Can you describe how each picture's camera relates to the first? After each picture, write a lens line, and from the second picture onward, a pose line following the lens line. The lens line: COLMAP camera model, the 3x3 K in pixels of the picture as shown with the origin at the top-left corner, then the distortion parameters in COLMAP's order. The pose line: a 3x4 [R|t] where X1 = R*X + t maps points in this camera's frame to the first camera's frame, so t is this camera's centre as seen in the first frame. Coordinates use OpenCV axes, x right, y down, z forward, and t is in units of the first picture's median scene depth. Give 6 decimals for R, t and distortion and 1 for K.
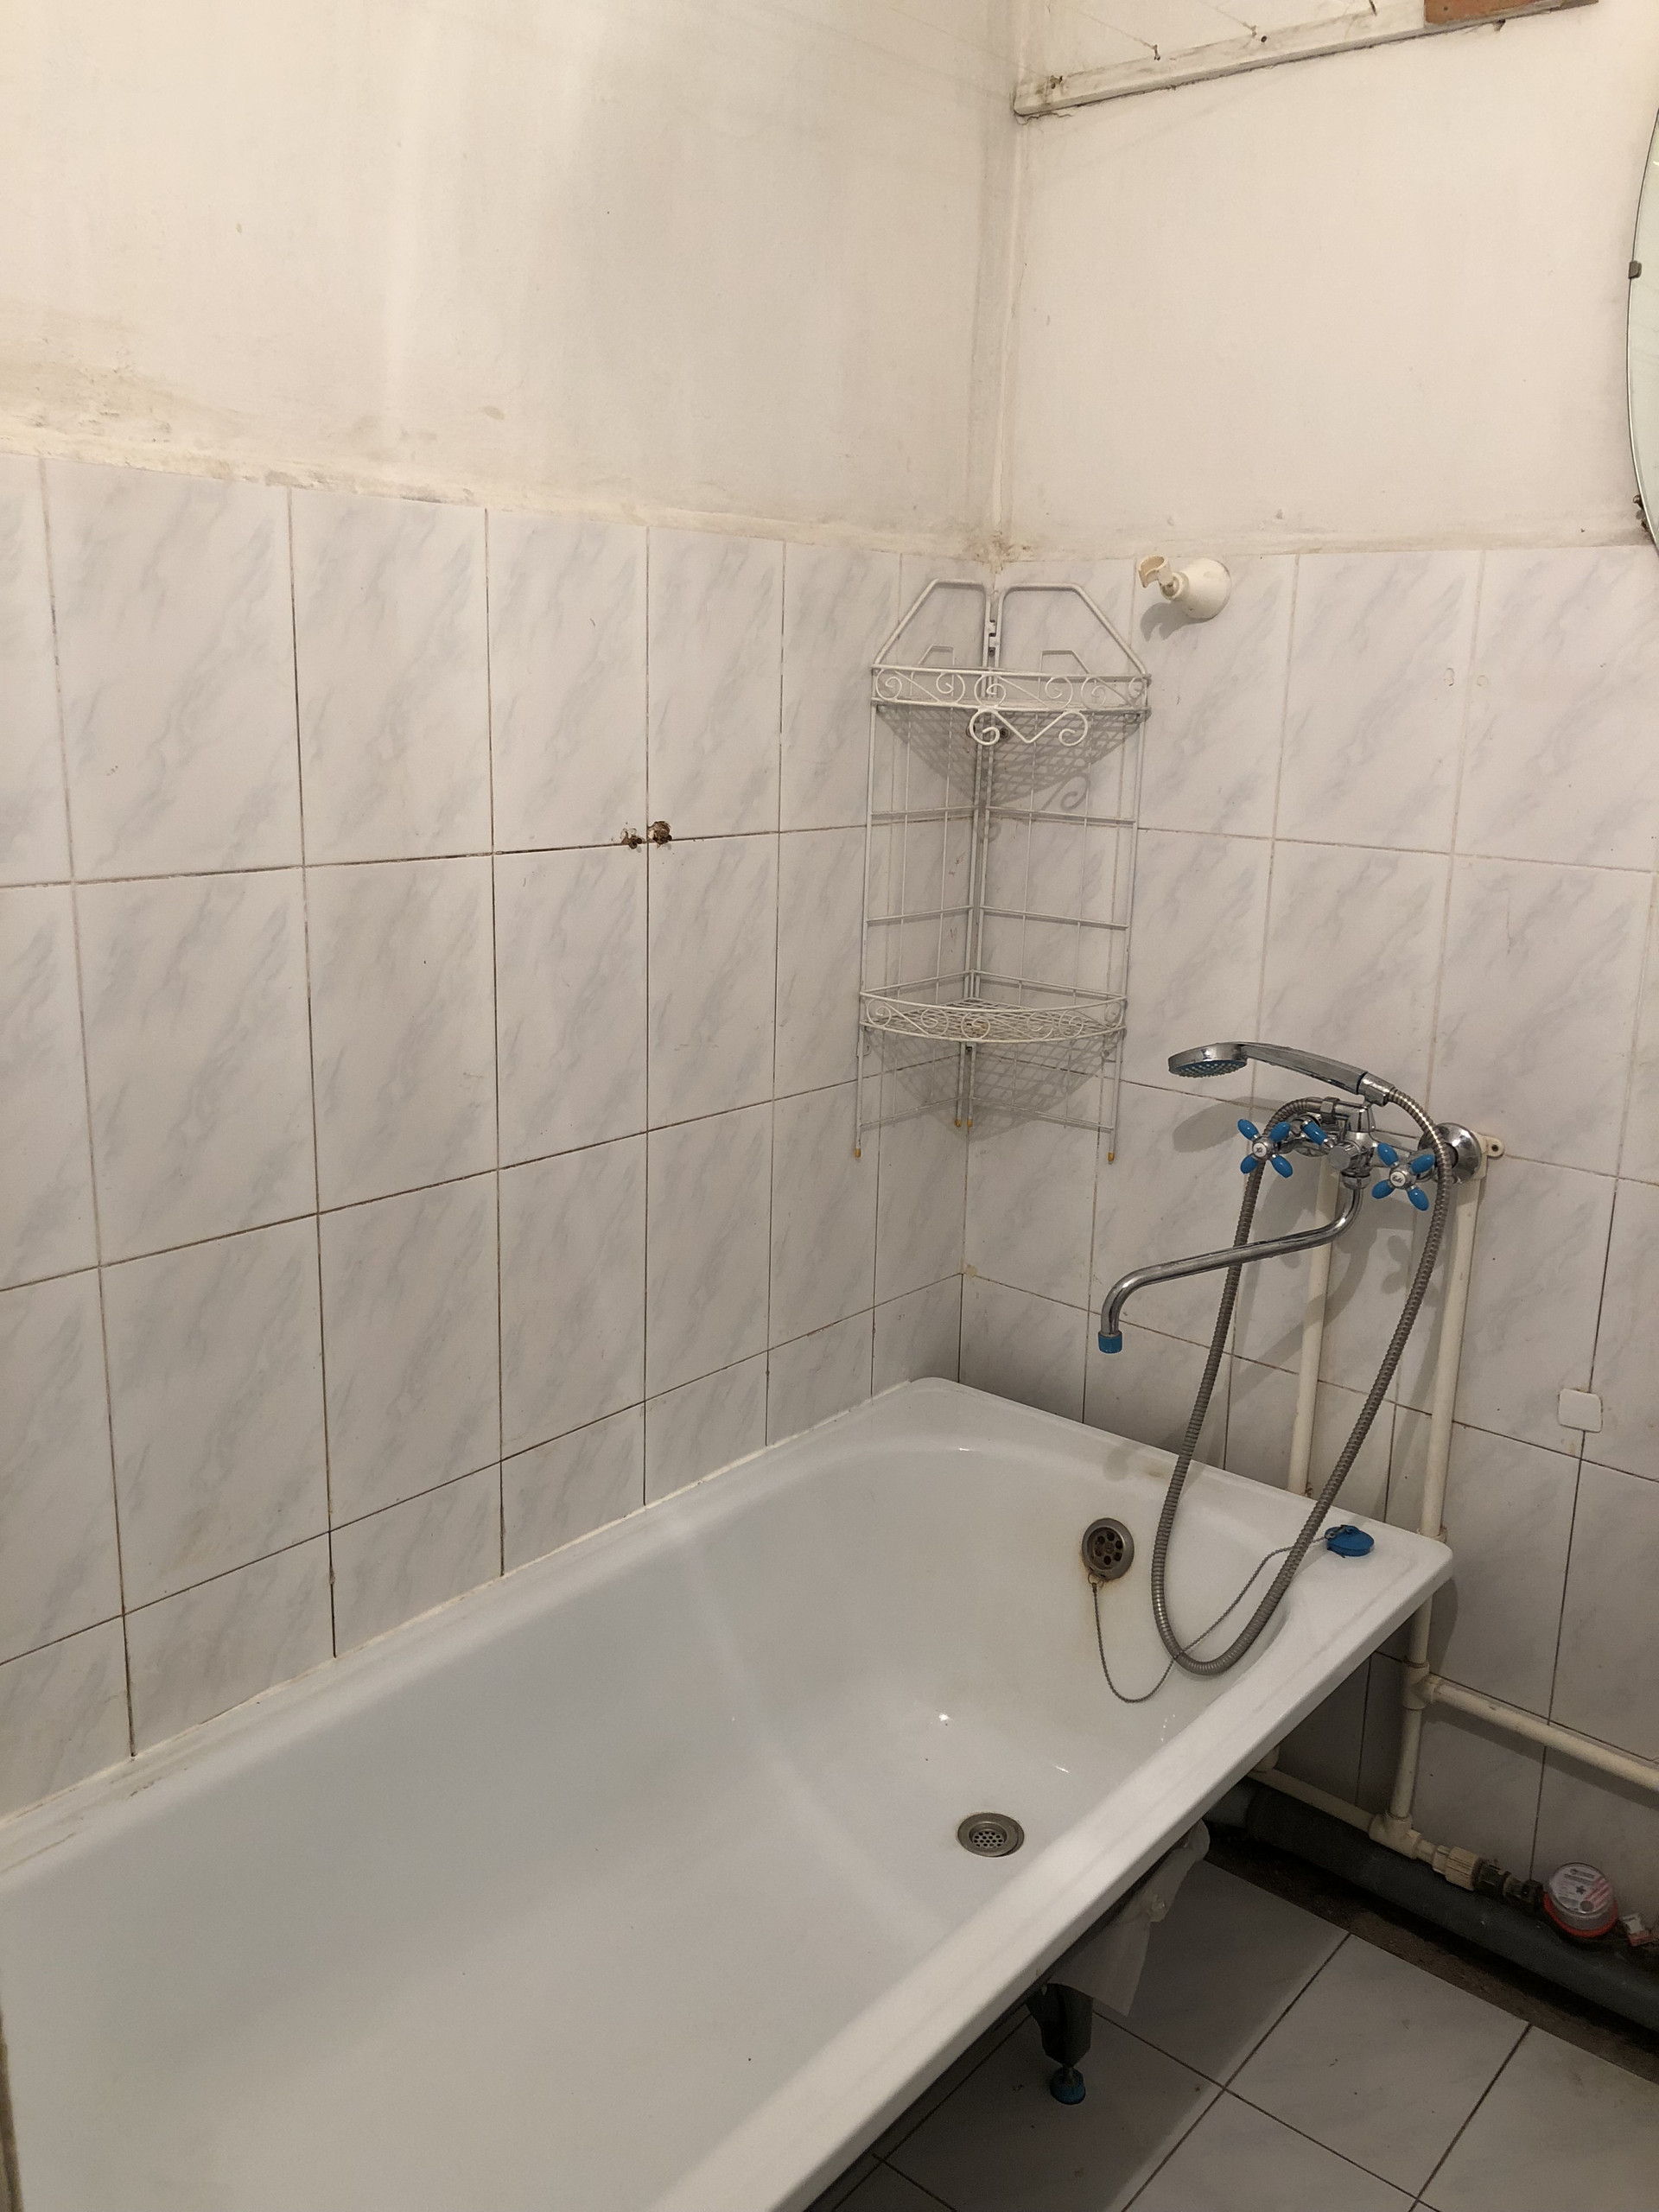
lens RADIAL K [[1806.1, 0, 820.3], [0, 1806.1, 1116.6], [0, 0, 1]] dist [0.041102, -0.023070]
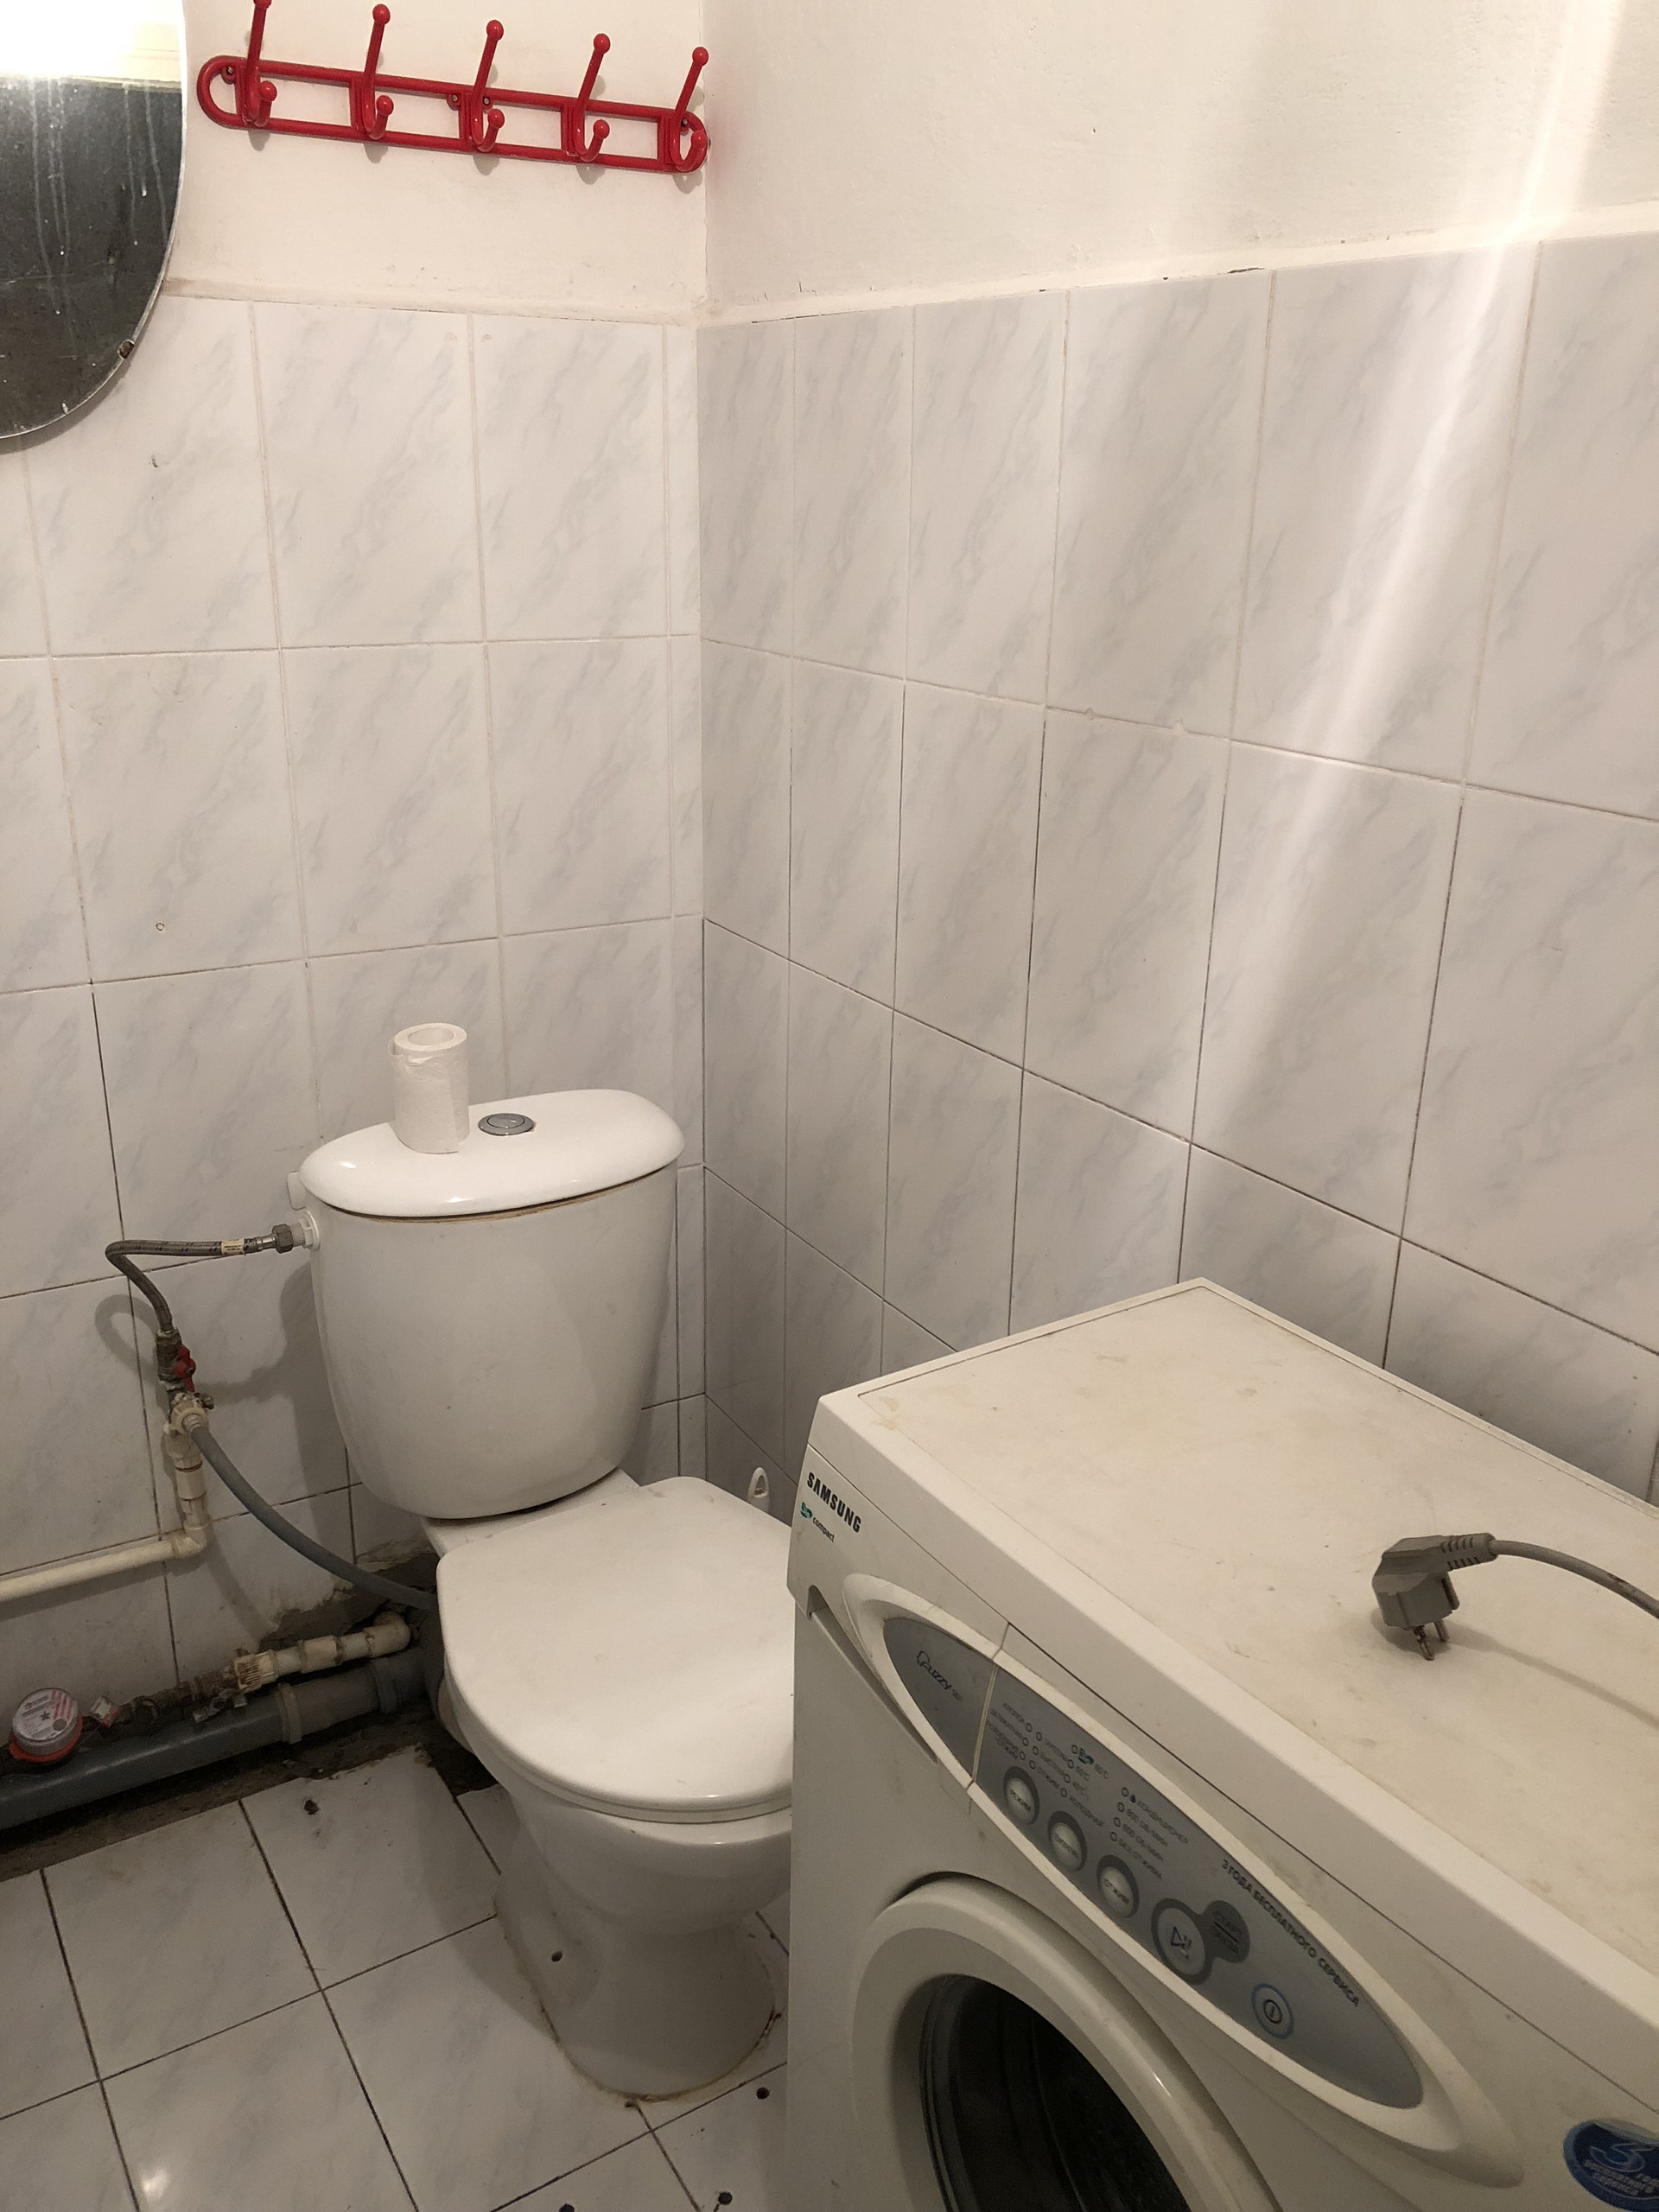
lens RADIAL K [[1806.1, 0, 824.9], [0, 1806.1, 1091.4], [0, 0, 1]] dist [0.041102, -0.023070]
pose [[0.309110, -0.317258, 0.896548, -0.229969], [0.214044, 0.941738, 0.259451, -0.058040], [-0.926626, 0.111701, 0.359008, 0.225999]]
